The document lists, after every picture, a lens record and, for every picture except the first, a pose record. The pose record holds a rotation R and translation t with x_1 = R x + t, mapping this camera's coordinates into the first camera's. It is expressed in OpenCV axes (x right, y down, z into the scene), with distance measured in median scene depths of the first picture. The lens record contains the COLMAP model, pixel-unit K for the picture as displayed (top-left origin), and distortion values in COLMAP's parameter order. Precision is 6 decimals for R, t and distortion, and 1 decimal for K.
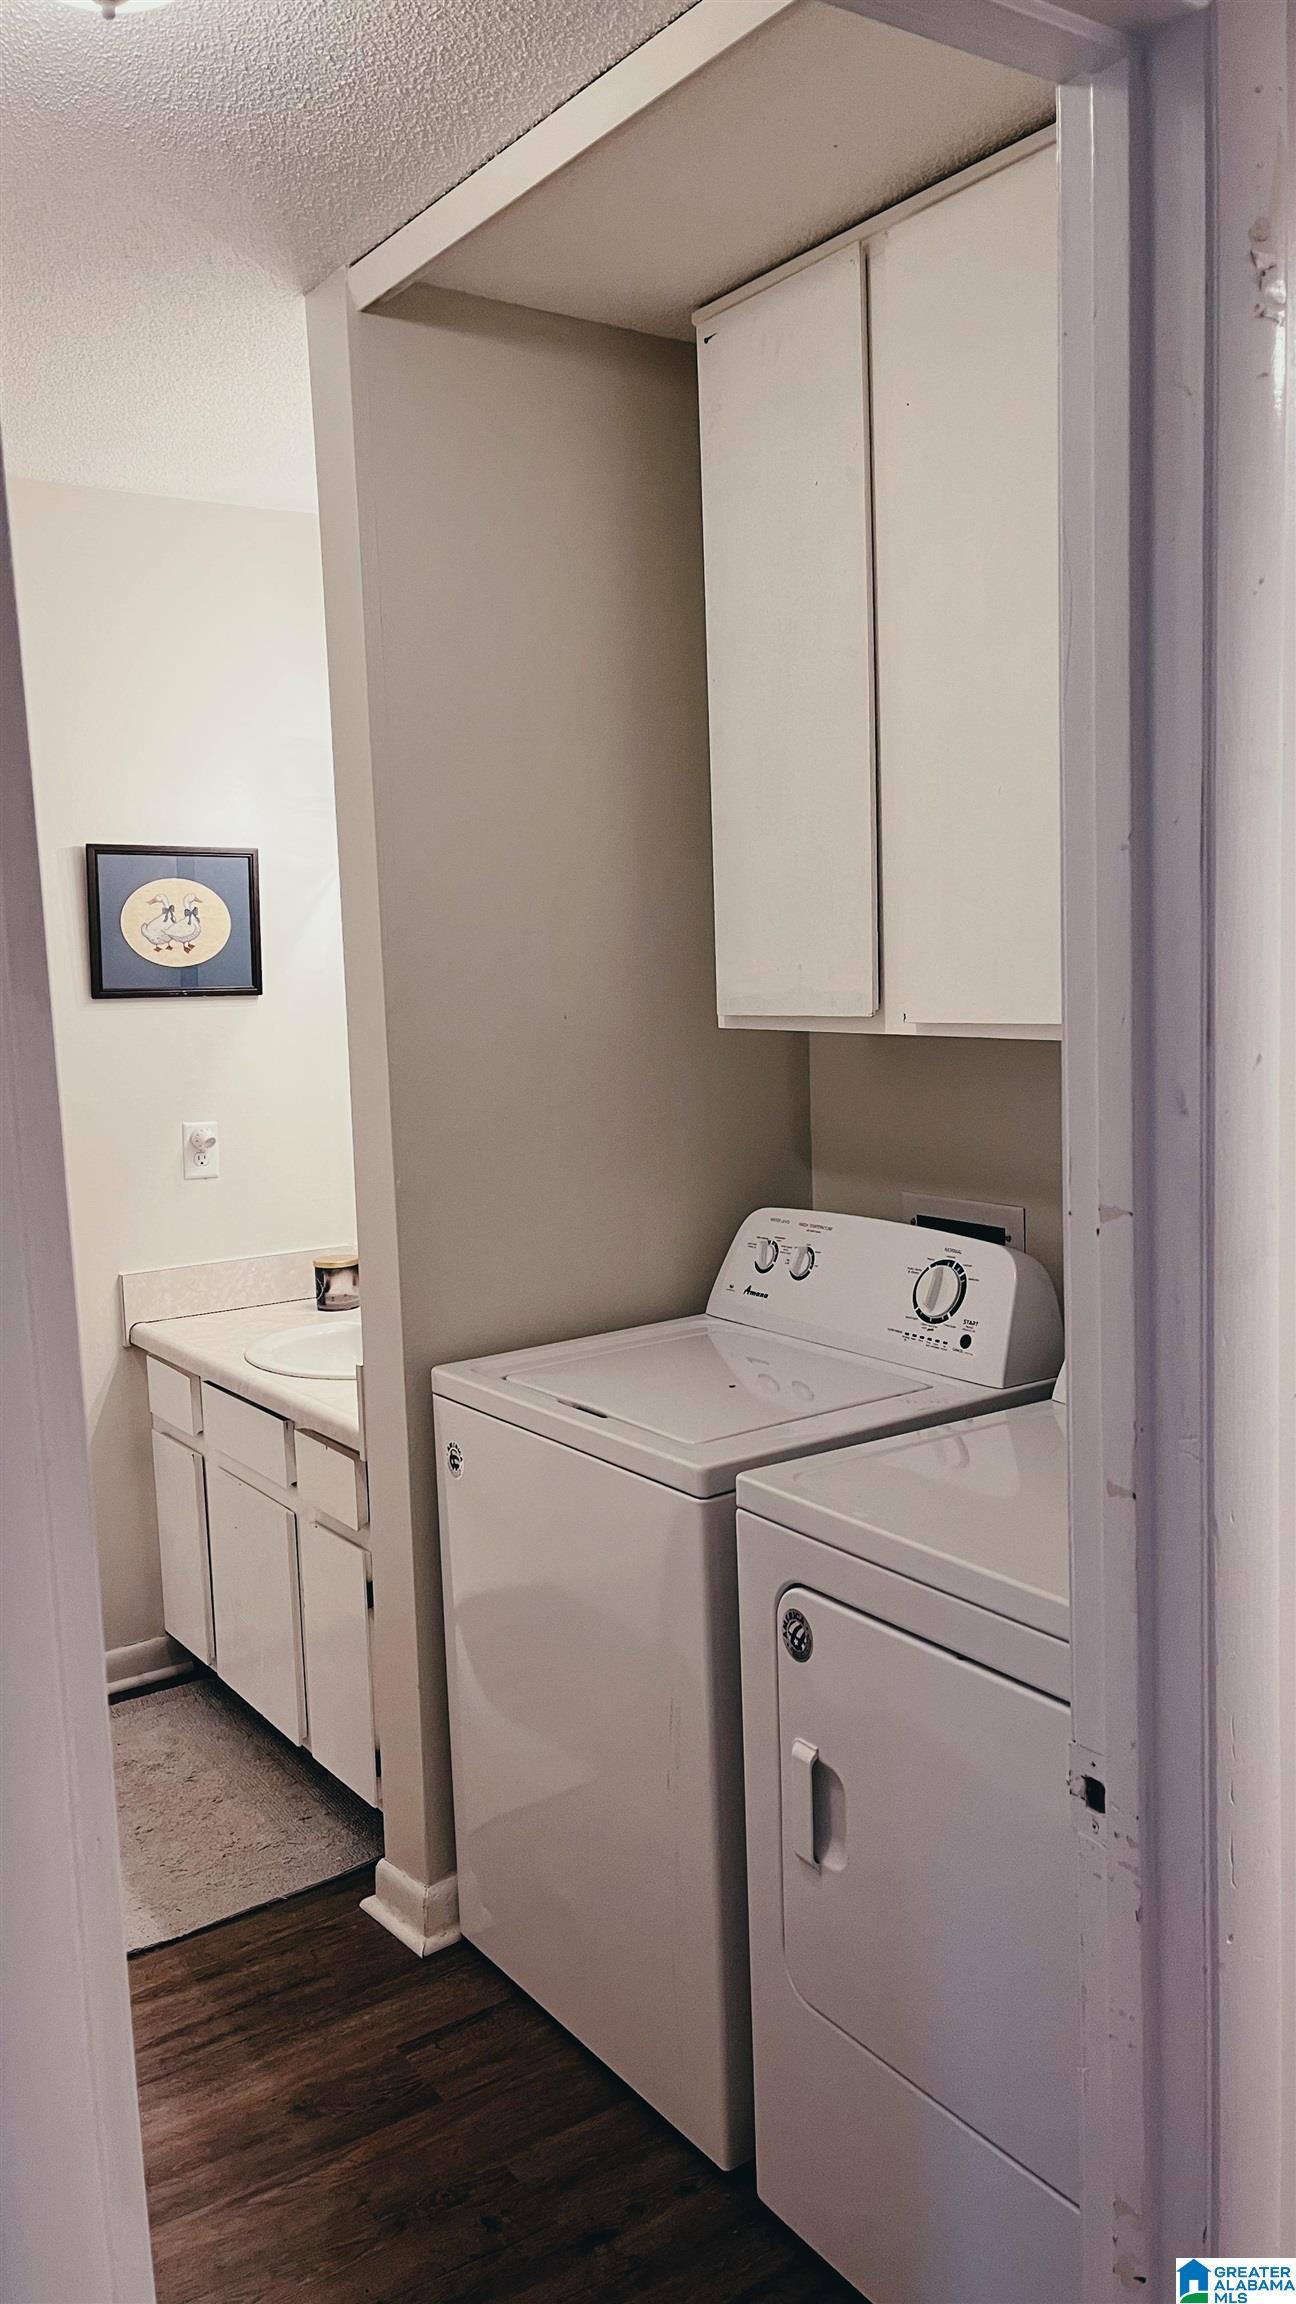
lens RADIAL K [[1762.2, 0, 648.0], [0, 1762.2, 1152.0], [0, 0, 1]] dist [0.081796, -0.077213]
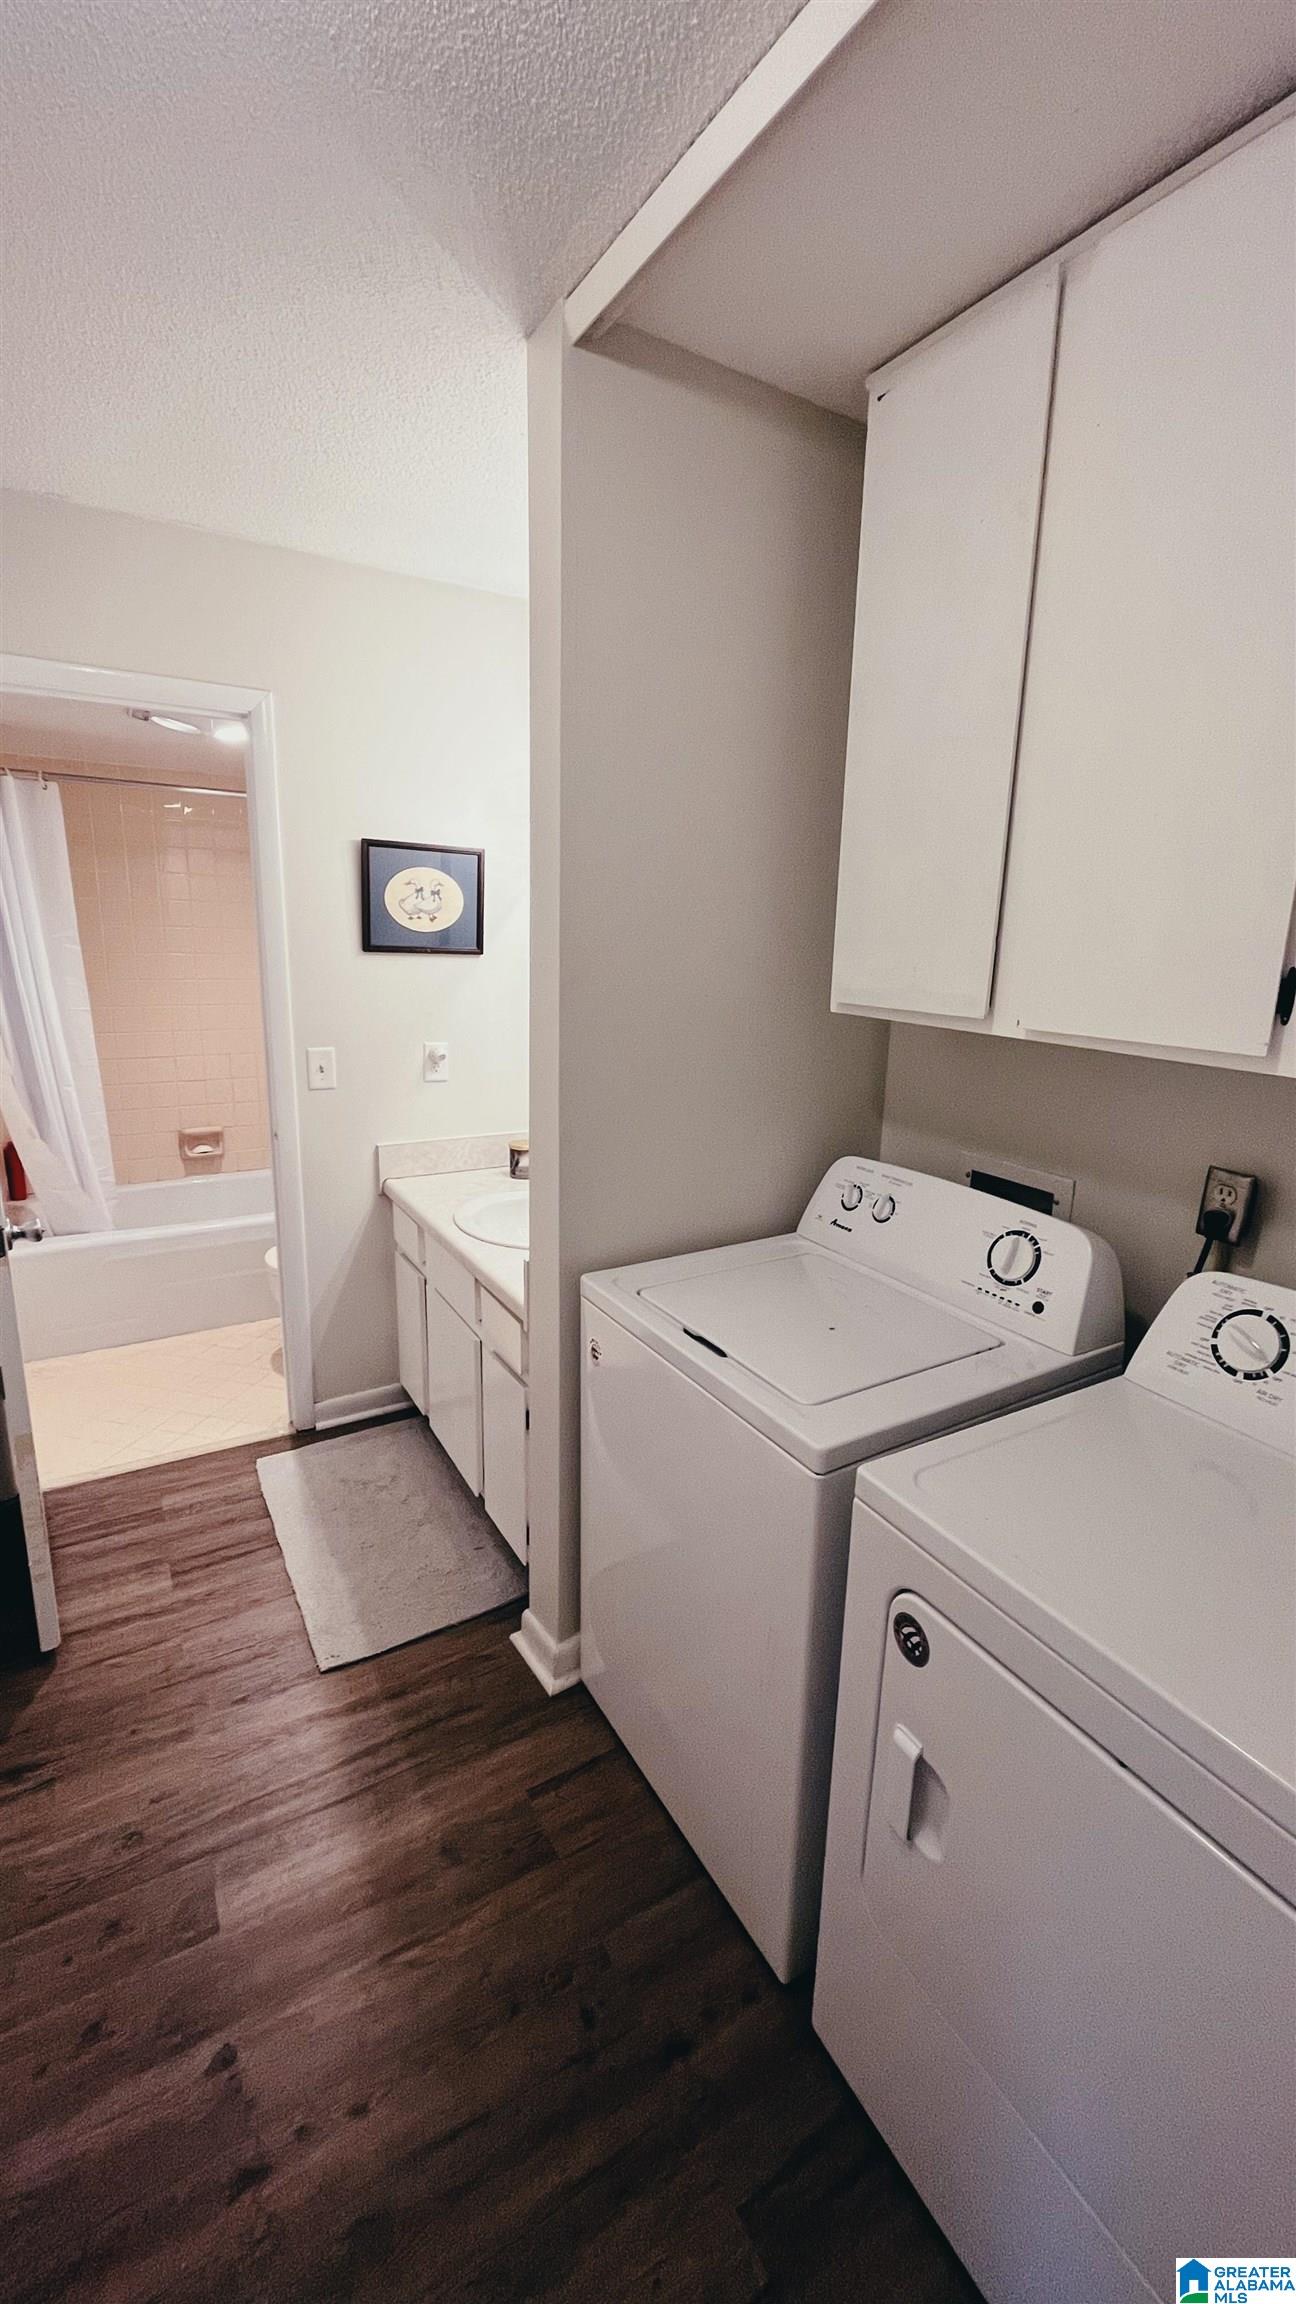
lens RADIAL K [[929.1, 0, 654.3], [0, 929.1, 1136.0], [0, 0, 1]] dist [0.000052, -0.000086]
pose [[0.995832, 0.072721, -0.055057, -0.041793], [-0.066406, 0.991828, 0.108933, -0.049410], [0.062529, -0.104823, 0.992523, 0.359417]]
